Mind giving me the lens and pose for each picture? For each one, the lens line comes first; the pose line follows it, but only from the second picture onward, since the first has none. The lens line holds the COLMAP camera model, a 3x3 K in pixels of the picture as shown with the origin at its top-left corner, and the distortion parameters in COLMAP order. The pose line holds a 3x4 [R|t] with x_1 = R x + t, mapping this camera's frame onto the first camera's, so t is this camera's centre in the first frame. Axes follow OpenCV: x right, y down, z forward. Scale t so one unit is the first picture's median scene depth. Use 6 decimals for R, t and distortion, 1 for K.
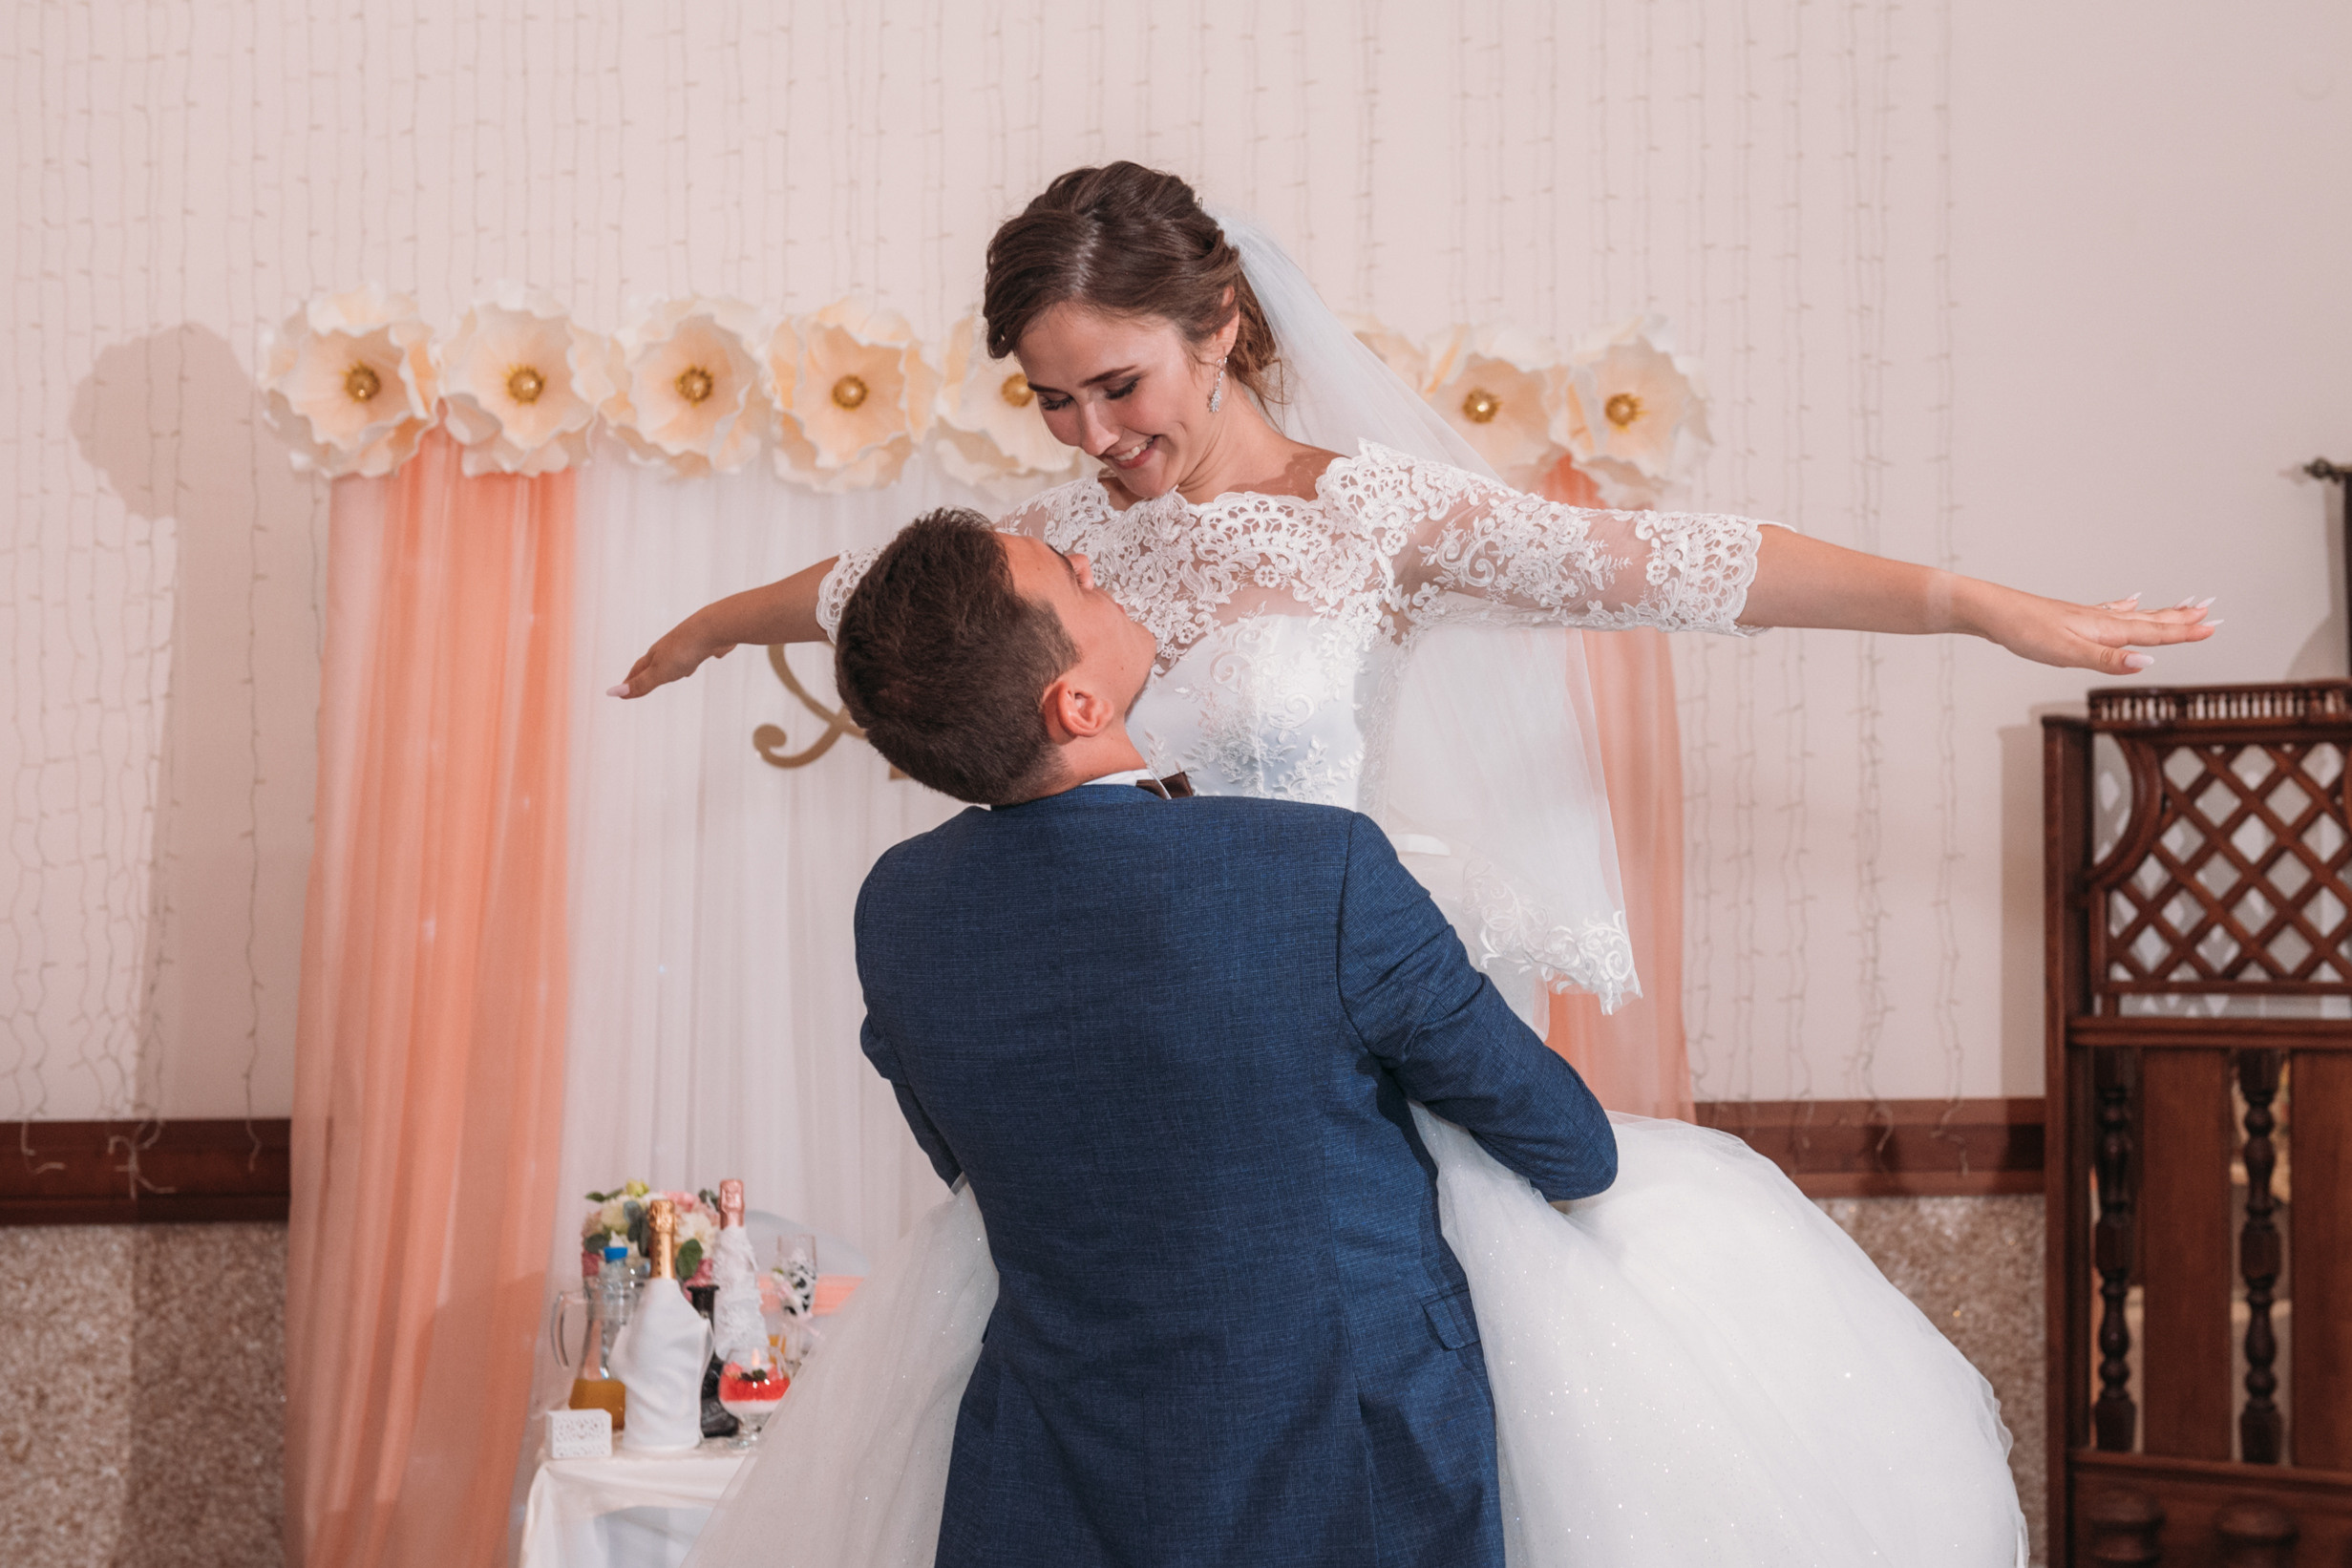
lens RADIAL K [[3714.4, 0, 1381.5], [0, 3714.4, 864.6], [0, 0, 1]] dist [0.009164, 0.033101]
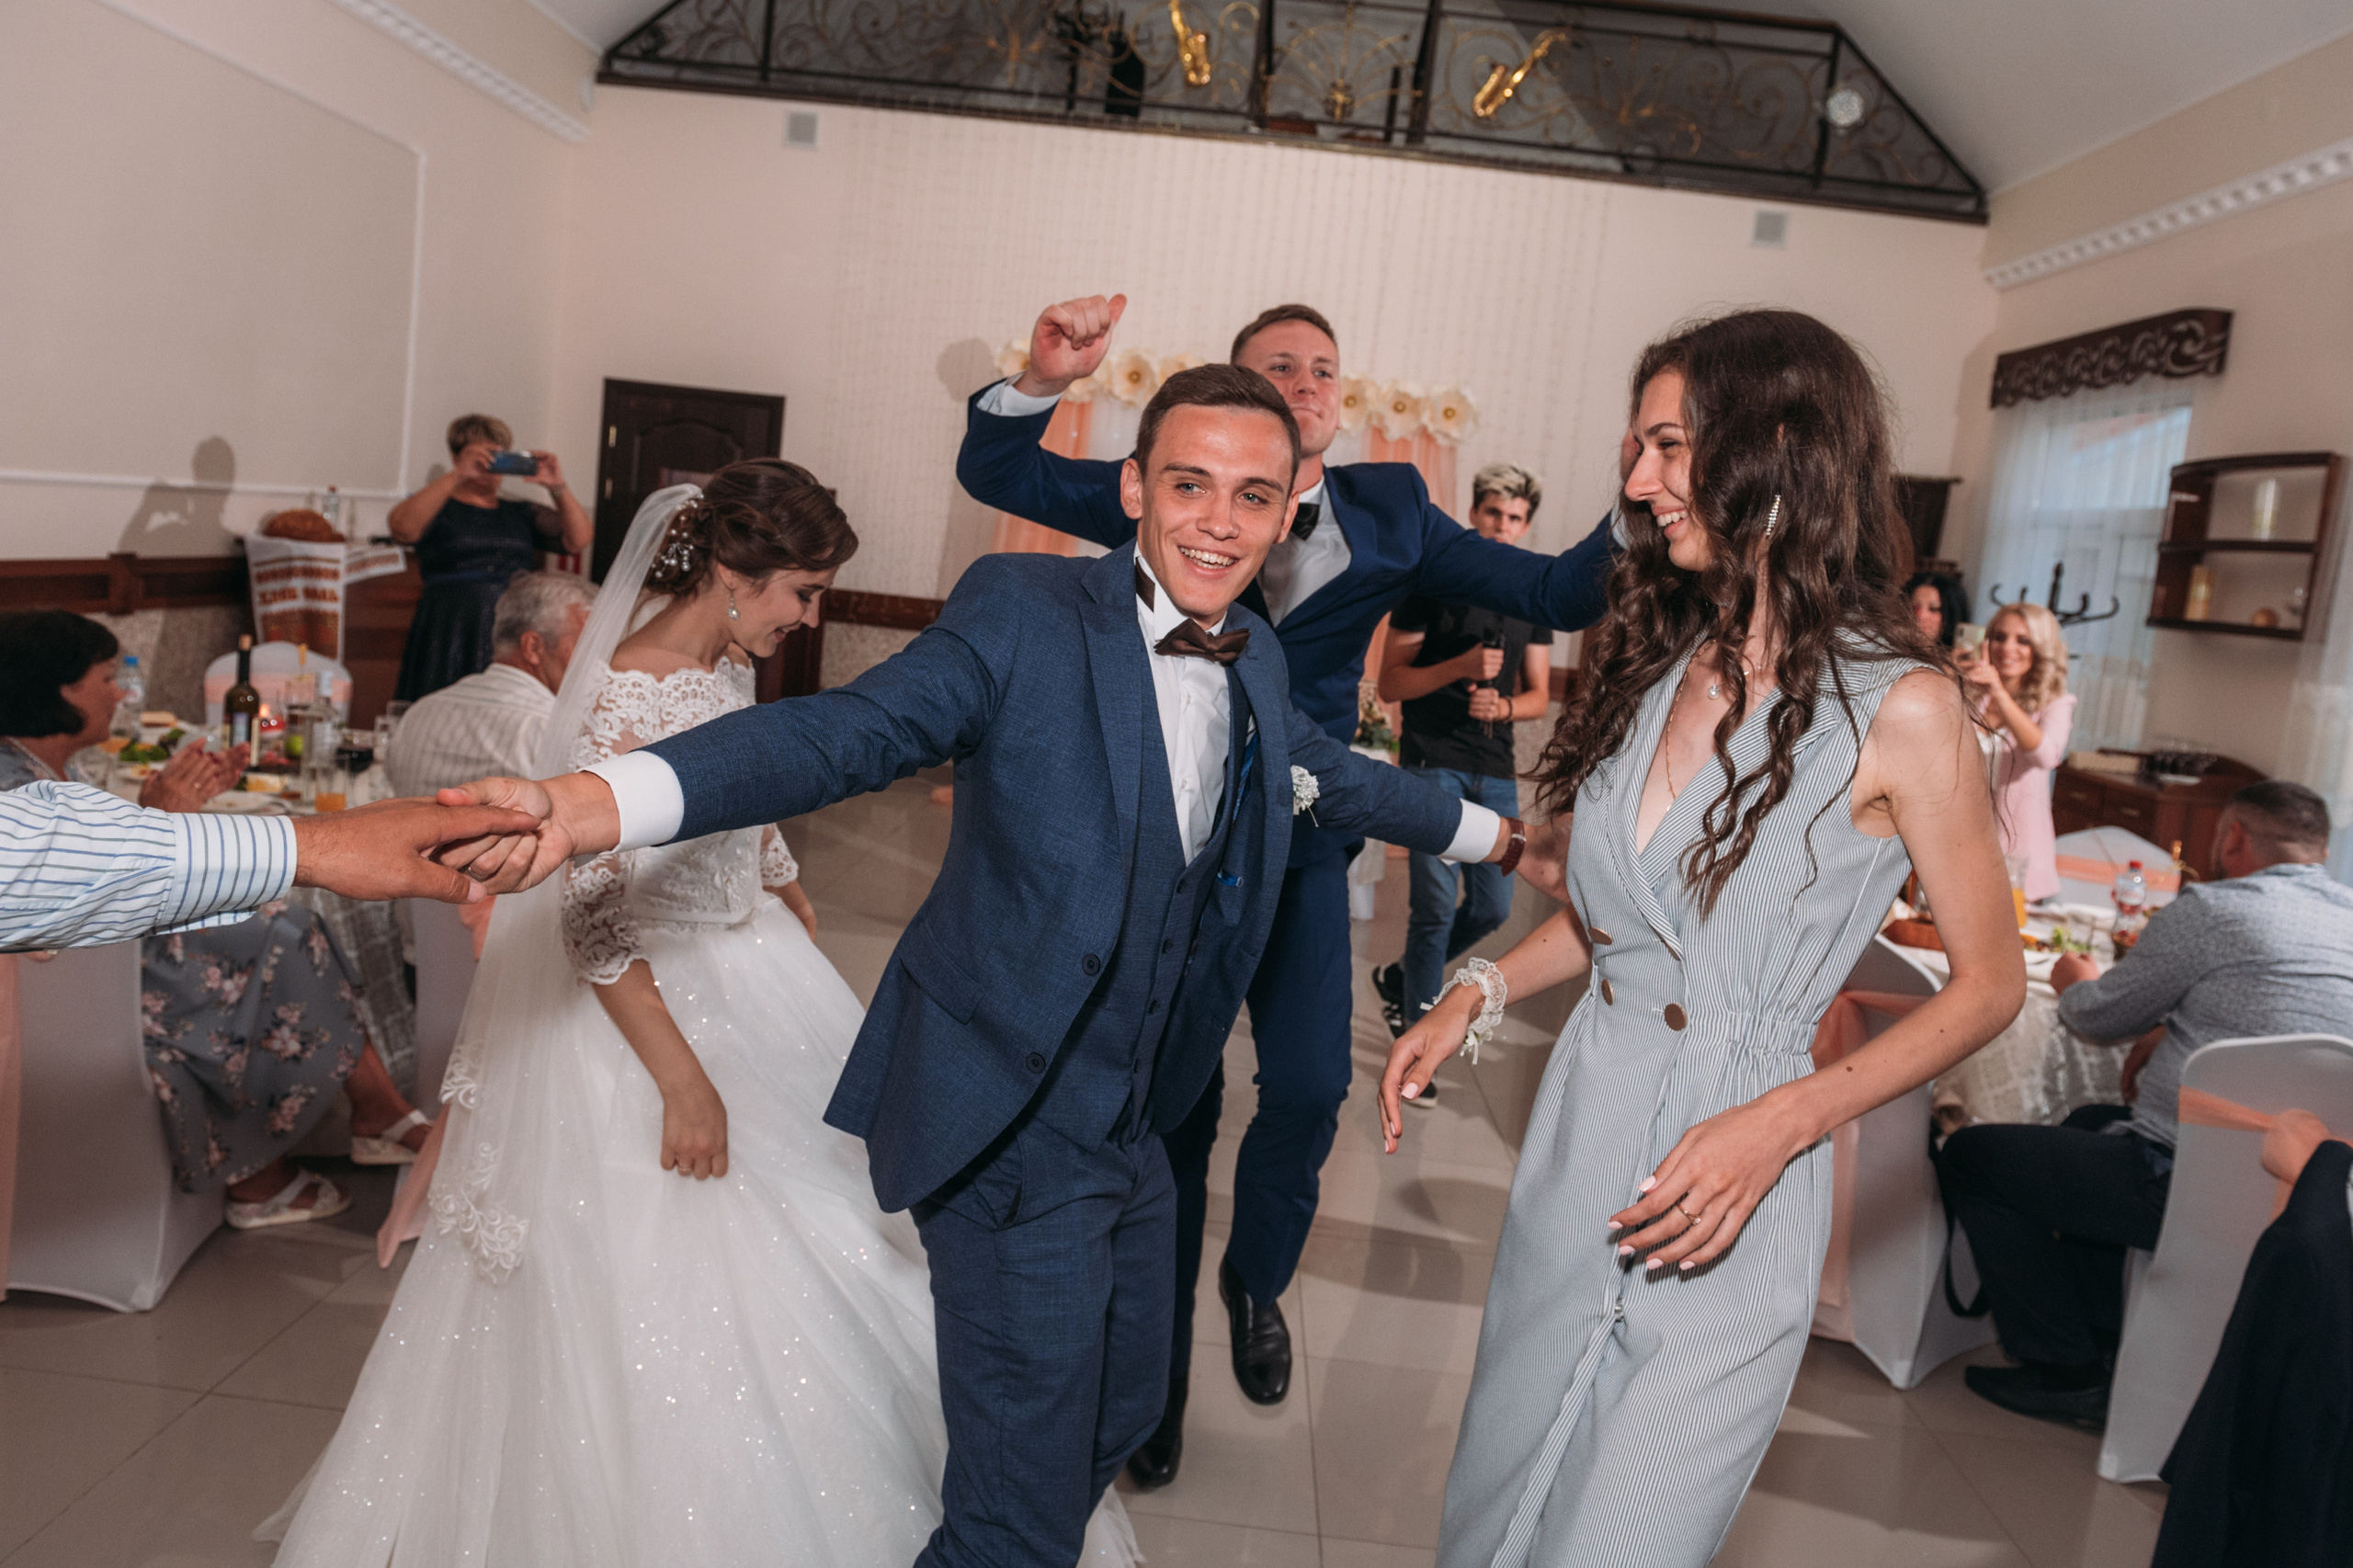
lens RADIAL K [[1713.1, 0, 1177.7], [0, 1713.1, 722.8], [0, 0, 1]] dist [-0.000539, -0.000413]
pose [[0.975864, 0.127830, -0.177055, 0.124230], [-0.106976, 0.986657, 0.122735, -0.026013], [0.190382, -0.100832, 0.976518, -0.354677]]
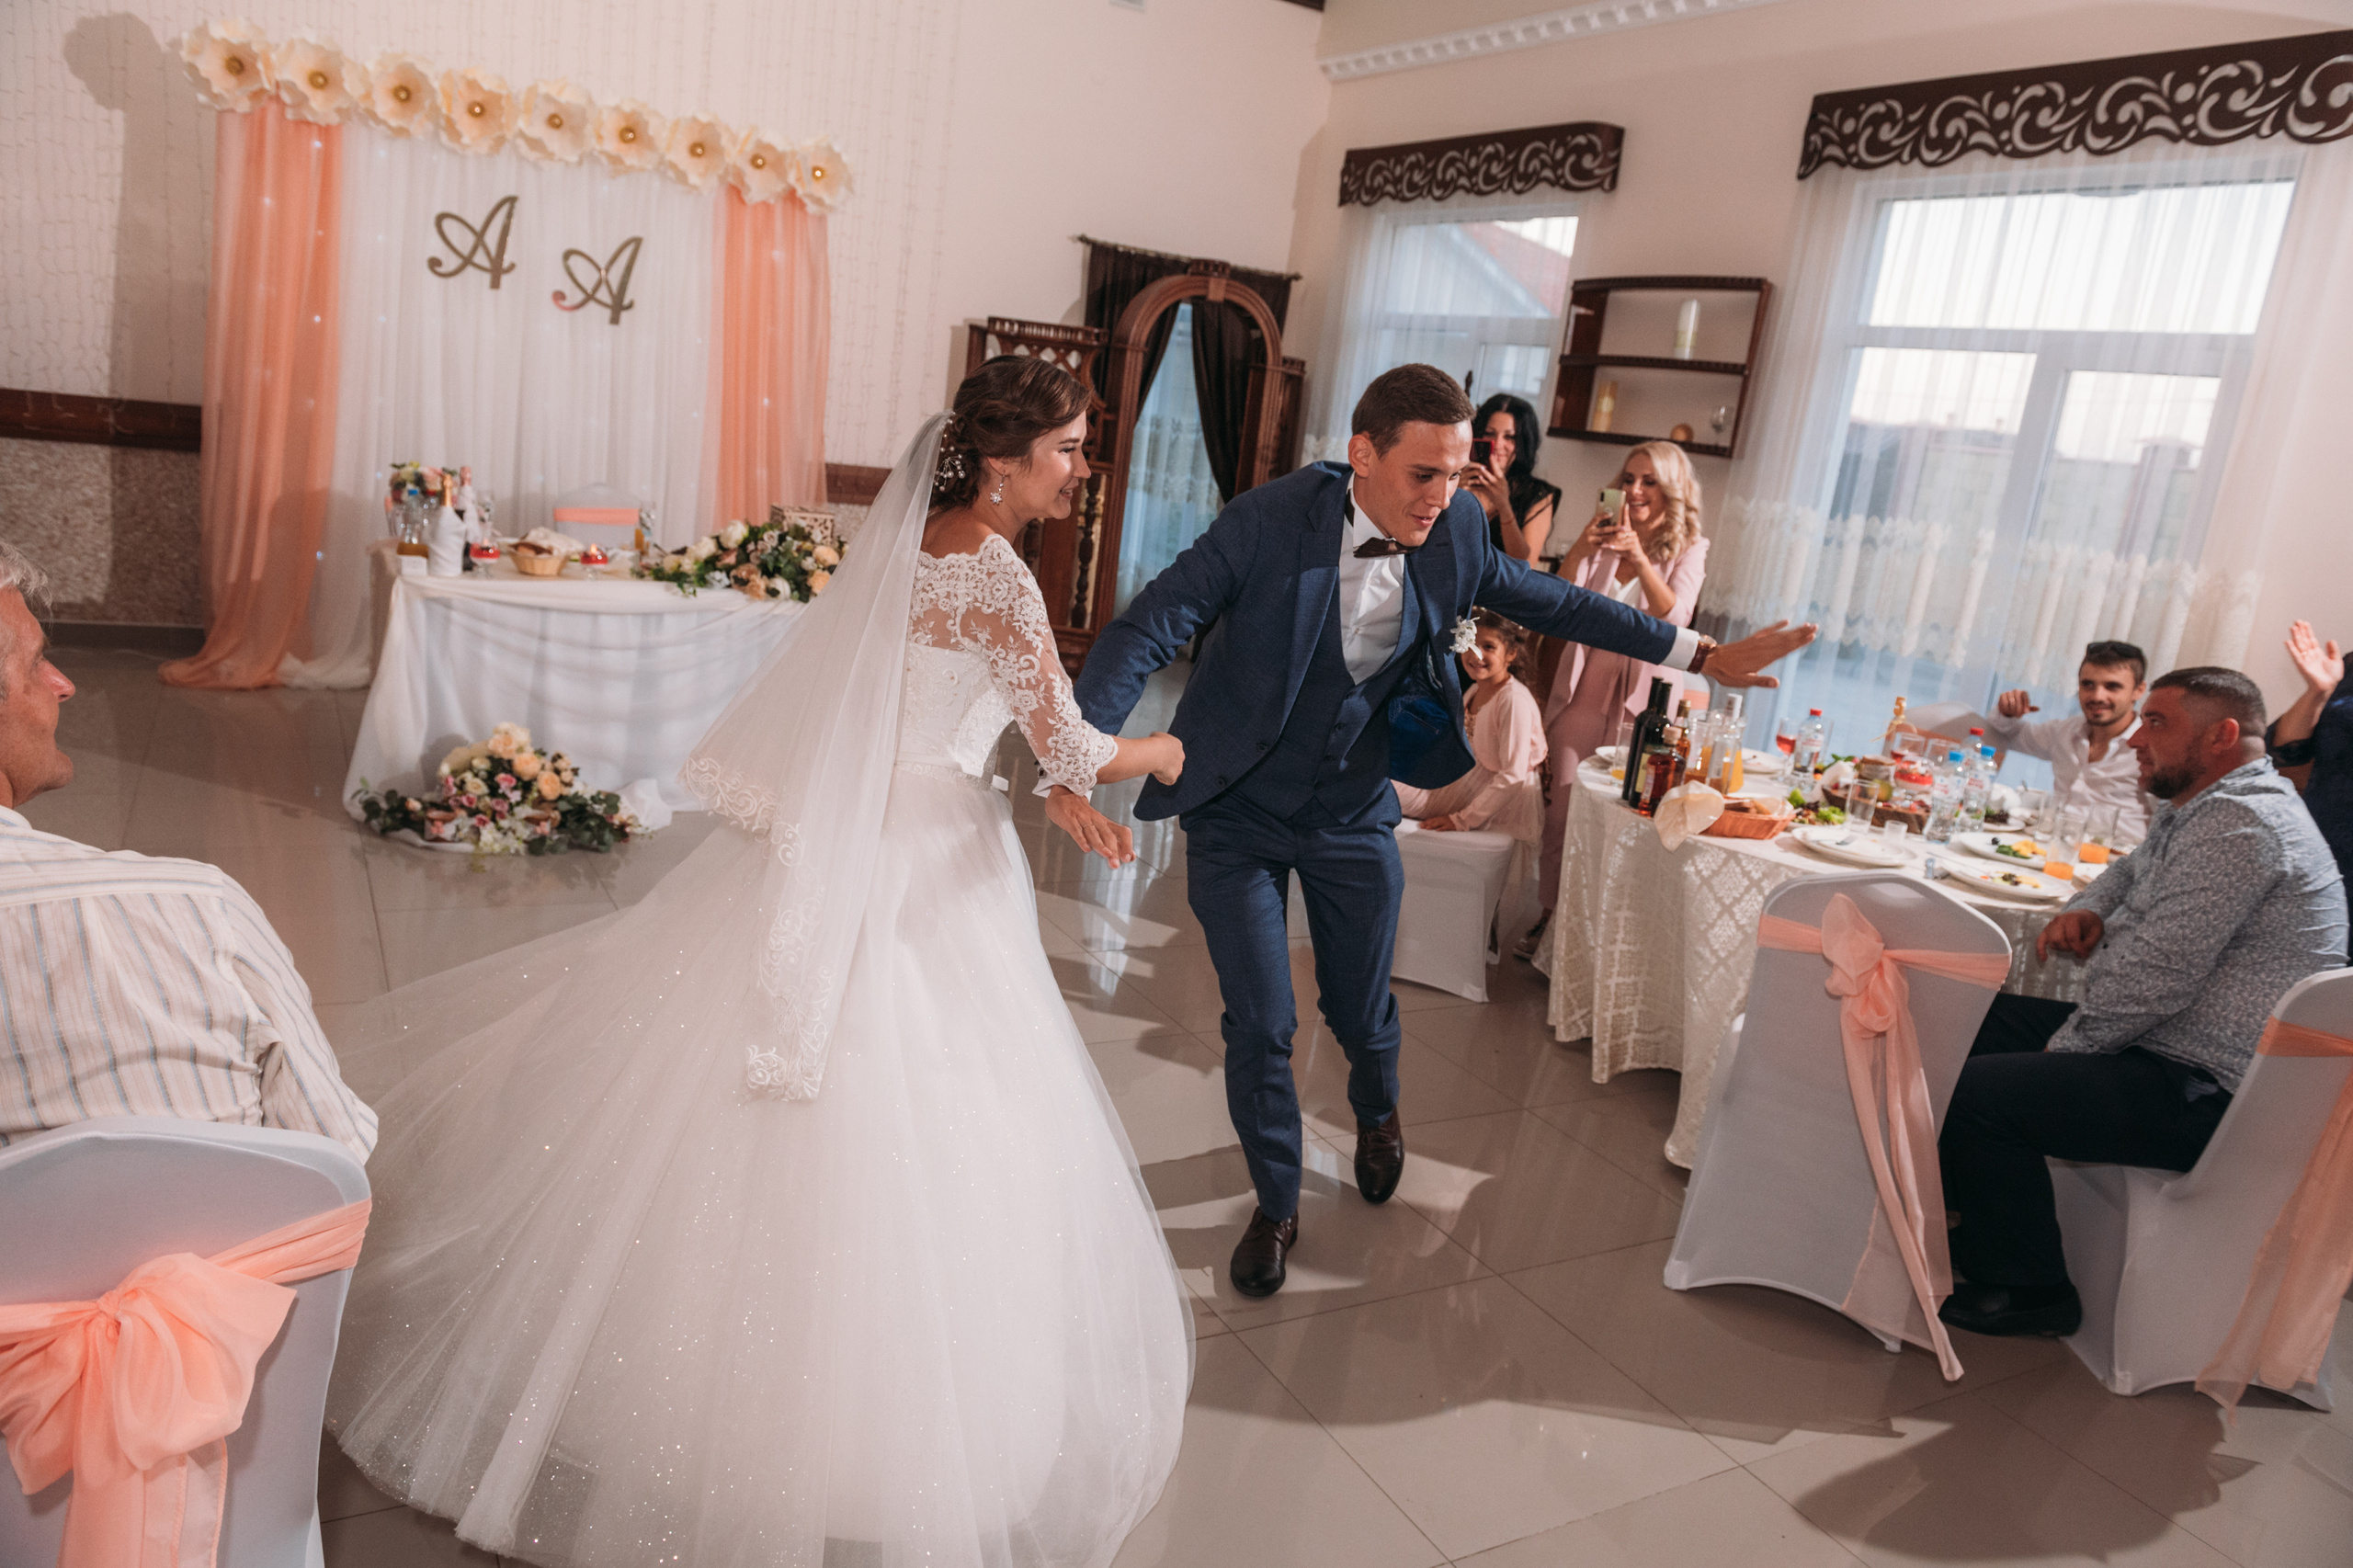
lens RADIAL K [[1589.0, 0, 1169.5], [0, 1589.0, 780.4], [0, 0, 1]] dist [-0.006441, -0.002610]
pose [[0.931991, 0.034596, 0.360828, -0.080666], [-0.129894, 0.961203, 0.243346, -0.023194], [-0.338410, -0.273665, 0.900325, -0.118659]]
